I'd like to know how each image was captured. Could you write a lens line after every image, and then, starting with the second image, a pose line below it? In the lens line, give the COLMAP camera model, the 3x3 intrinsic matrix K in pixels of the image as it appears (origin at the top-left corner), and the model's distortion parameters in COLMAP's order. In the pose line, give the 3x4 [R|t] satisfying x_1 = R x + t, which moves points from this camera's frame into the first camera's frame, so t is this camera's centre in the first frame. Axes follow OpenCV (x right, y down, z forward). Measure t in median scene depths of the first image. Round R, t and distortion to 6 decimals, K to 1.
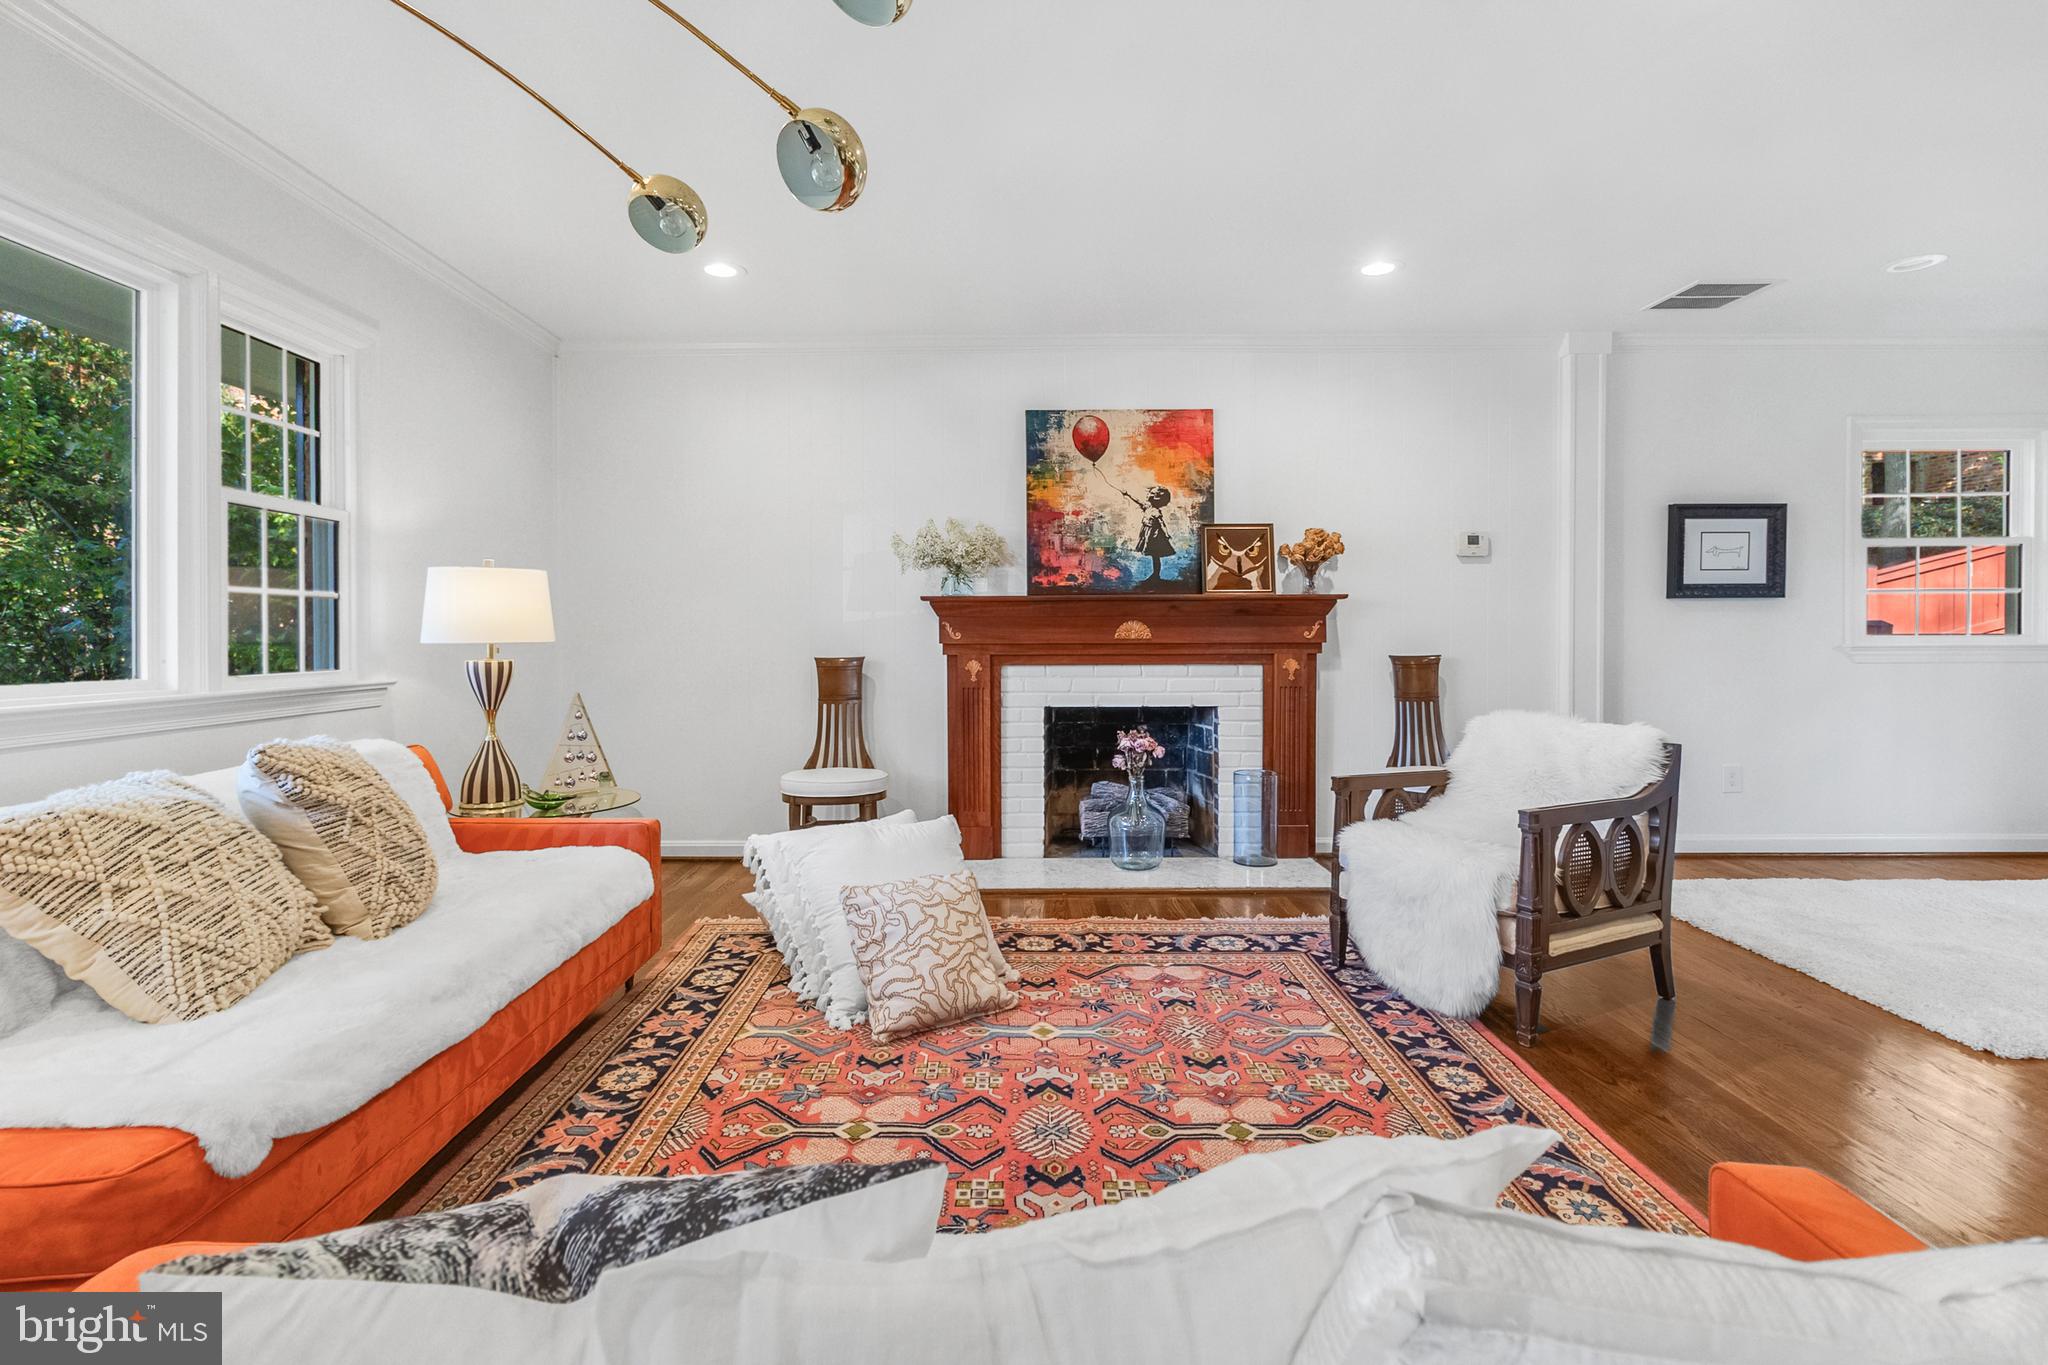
lens RADIAL K [[957.0, 0, 1016.4], [0, 957.0, 639.3], [0, 0, 1]] dist [-0.001666, -0.000343]
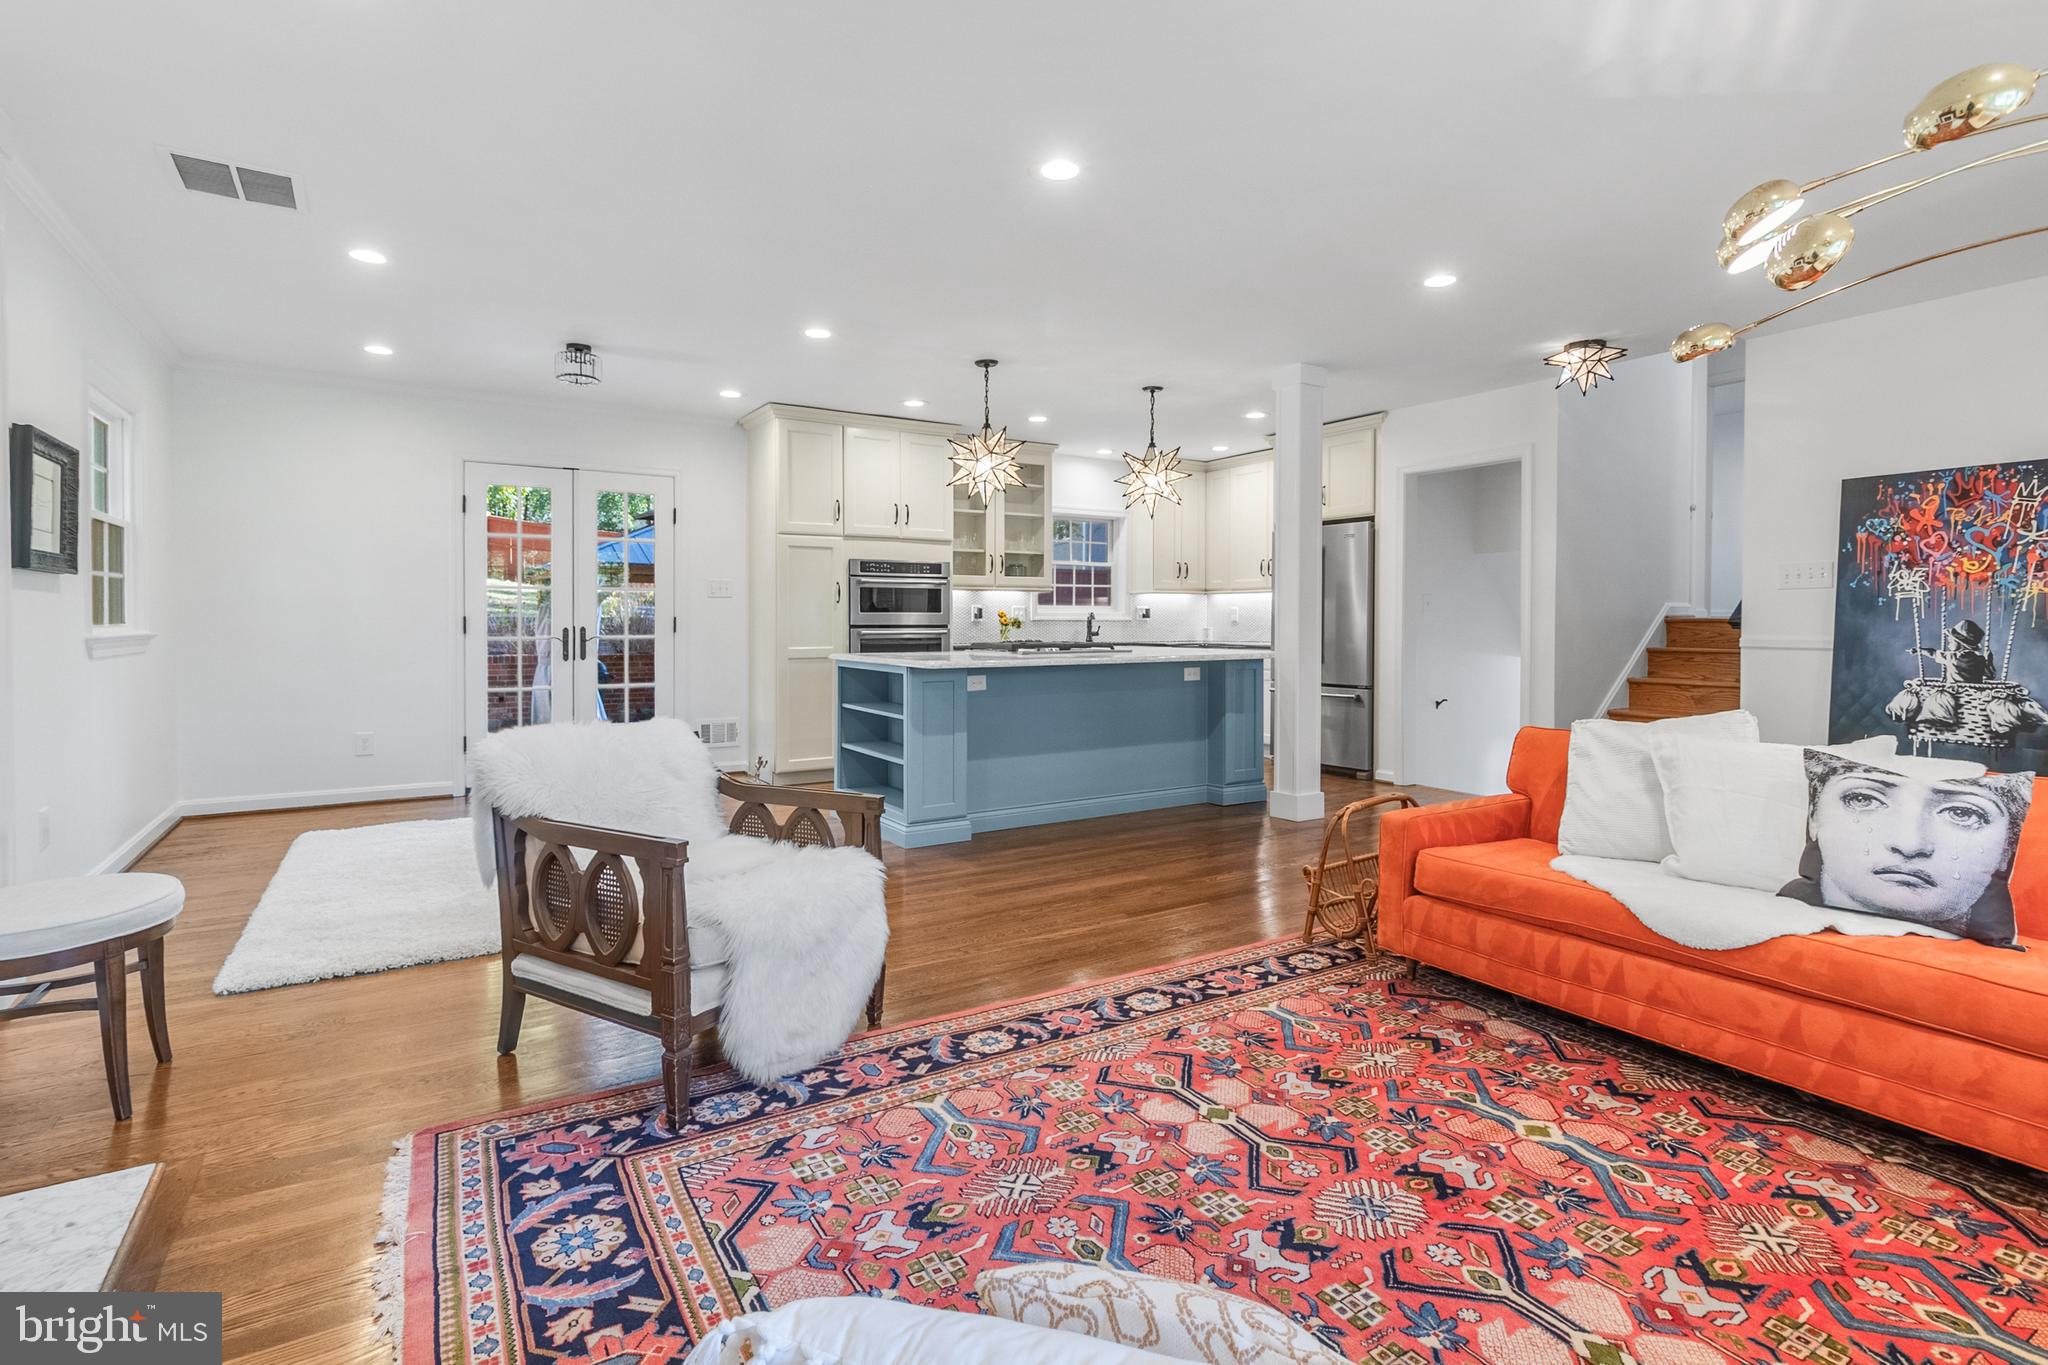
lens RADIAL K [[983.0, 0, 1018.4], [0, 983.0, 622.0], [0, 0, 1]] dist [-0.003799, -0.000766]
pose [[-0.528373, 0.002182, 0.849010, -0.249898], [0.003193, 0.999995, -0.000583, -0.003426], [-0.849006, 0.002403, -0.528377, 0.797638]]
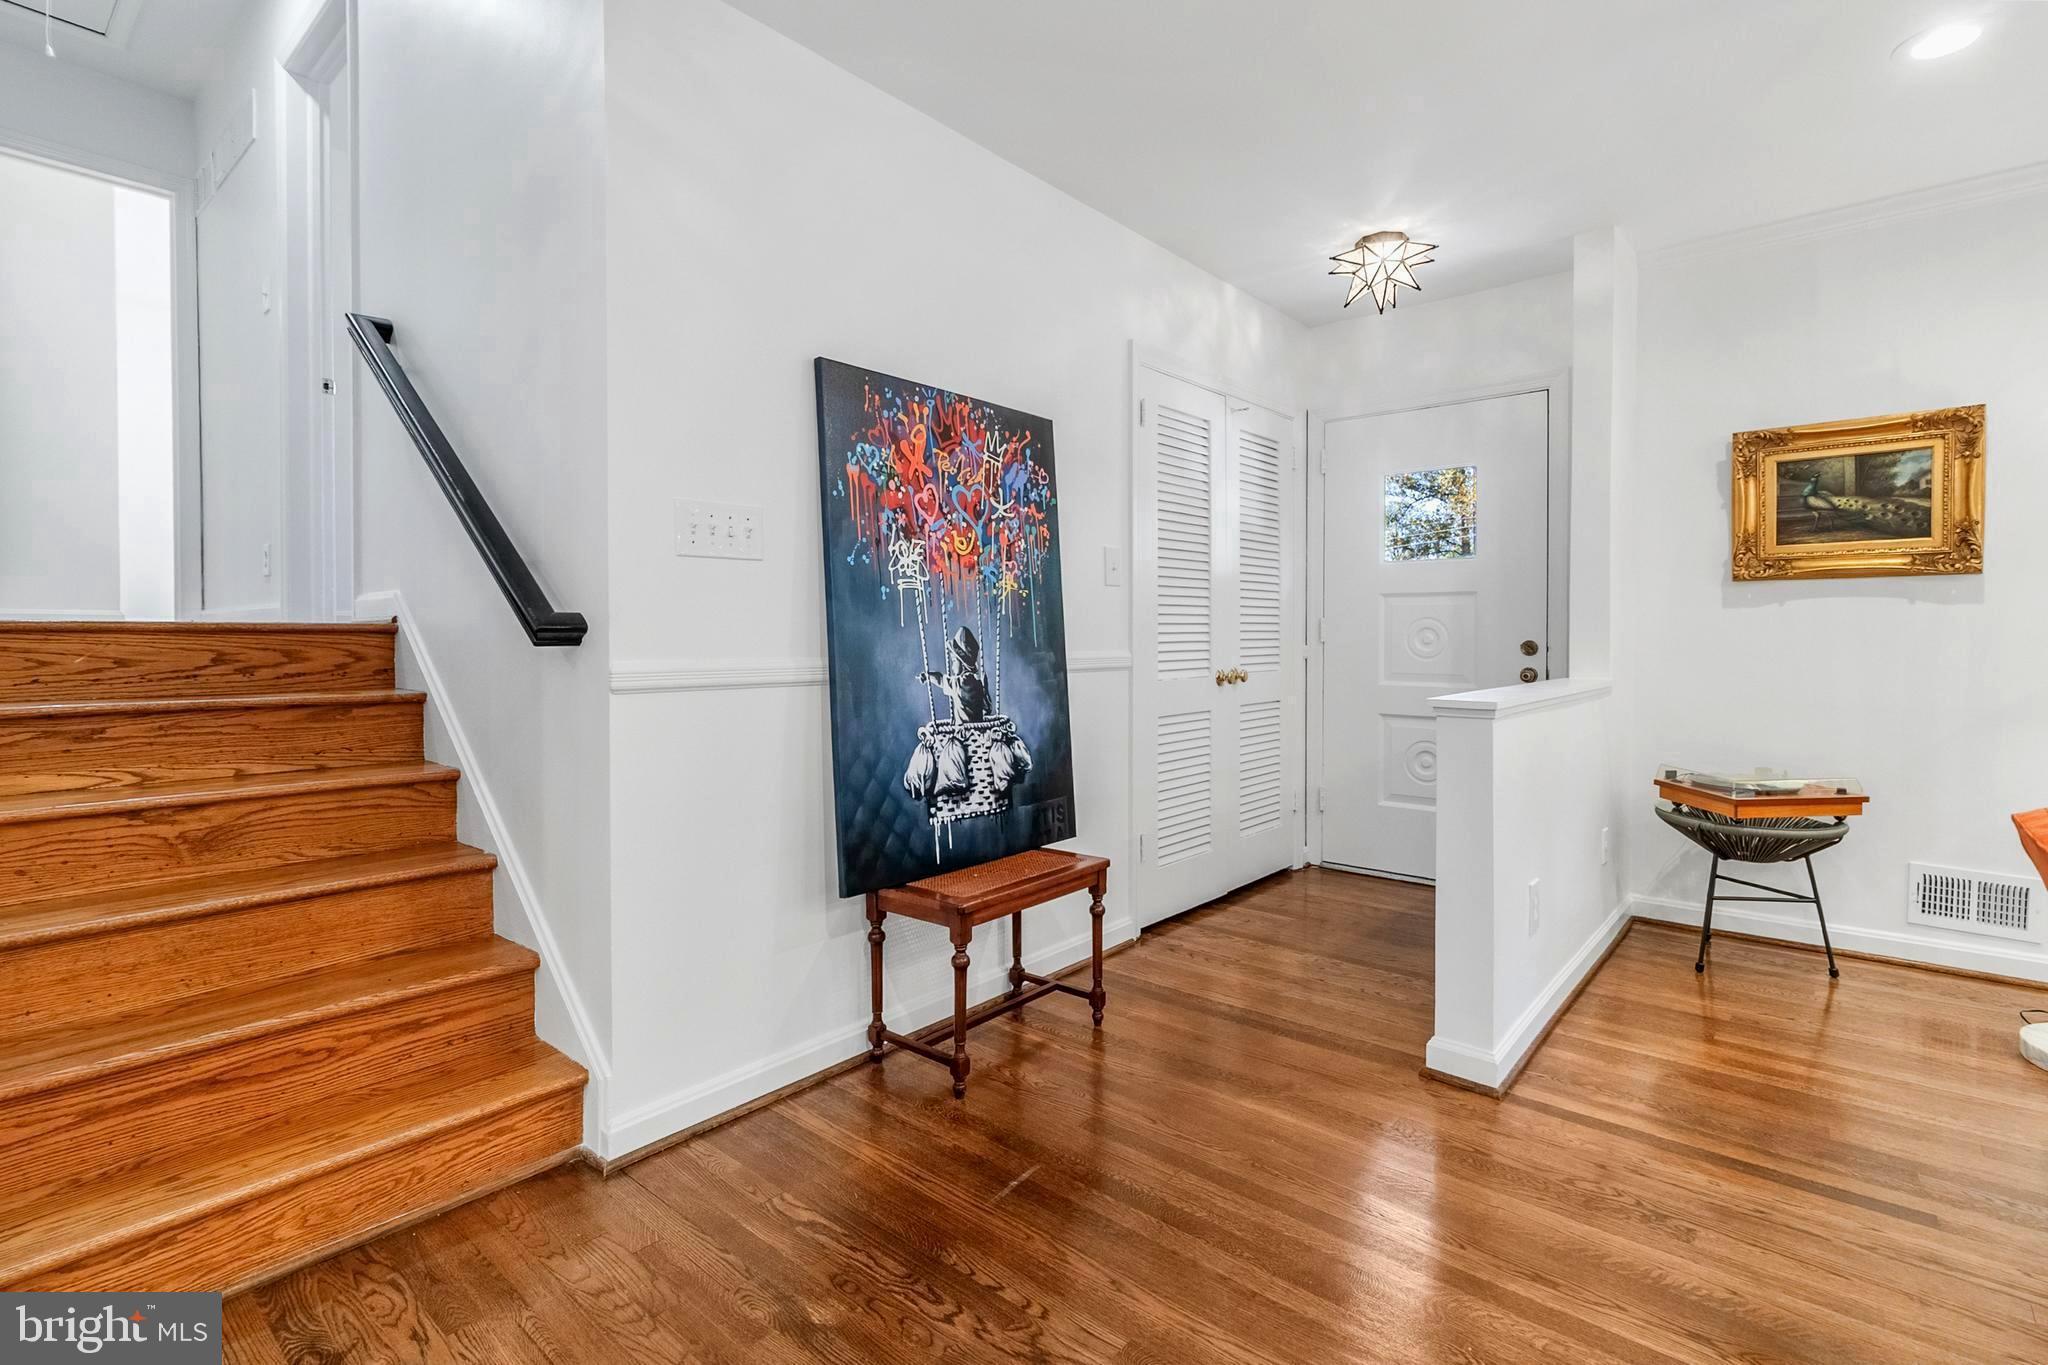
lens RADIAL K [[962.0, 0, 1000.4], [0, 962.0, 658.9], [0, 0, 1]] dist [0.005509, -0.000149]
pose [[-0.666598, 0.022277, -0.745085, 0.474354], [0.000590, 0.999569, 0.029359, -0.000519], [0.745417, 0.019131, -0.666323, -0.022775]]
